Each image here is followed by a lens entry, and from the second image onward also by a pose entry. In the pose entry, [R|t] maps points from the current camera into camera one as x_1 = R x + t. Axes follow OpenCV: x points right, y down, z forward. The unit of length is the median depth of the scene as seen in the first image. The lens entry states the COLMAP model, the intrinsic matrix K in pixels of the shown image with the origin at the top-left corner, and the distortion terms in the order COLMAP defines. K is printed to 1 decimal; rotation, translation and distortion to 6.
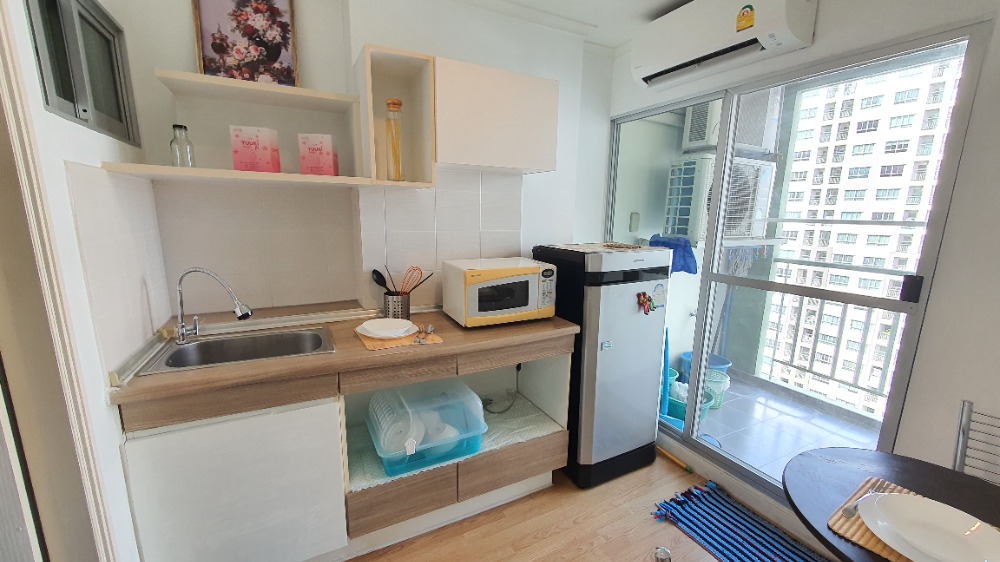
lens RADIAL K [[400.3, 0, 500.0], [0, 400.3, 281.0], [0, 0, 1]] dist [-0.000396, -0.000154]
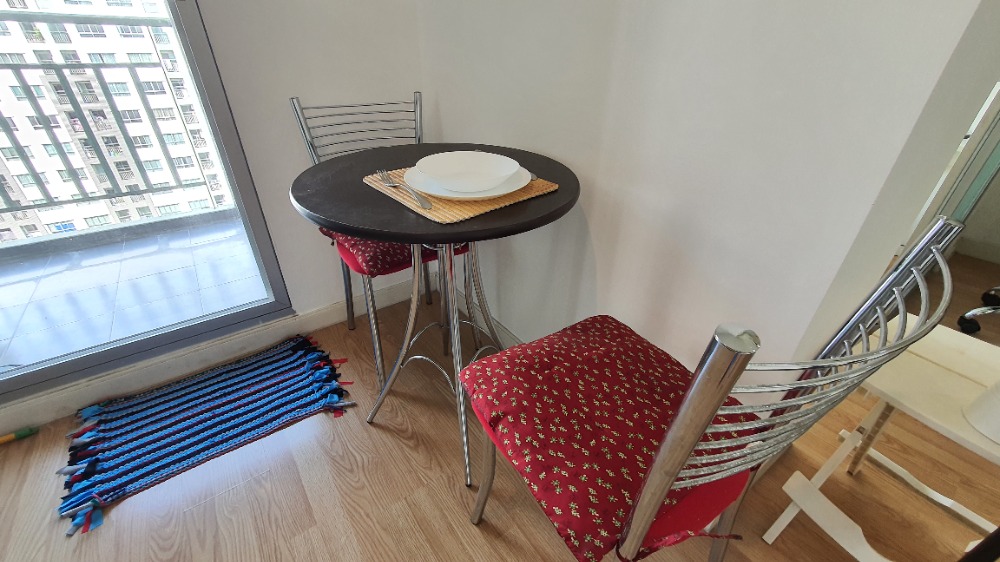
lens RADIAL K [[400.3, 0, 500.0], [0, 400.3, 281.0], [0, 0, 1]] dist [-0.000396, -0.000154]
pose [[-0.147079, -0.525061, 0.838259, 0.053847], [0.148545, 0.826139, 0.543533, 0.135333], [-0.977907, 0.204462, -0.043513, 0.442964]]
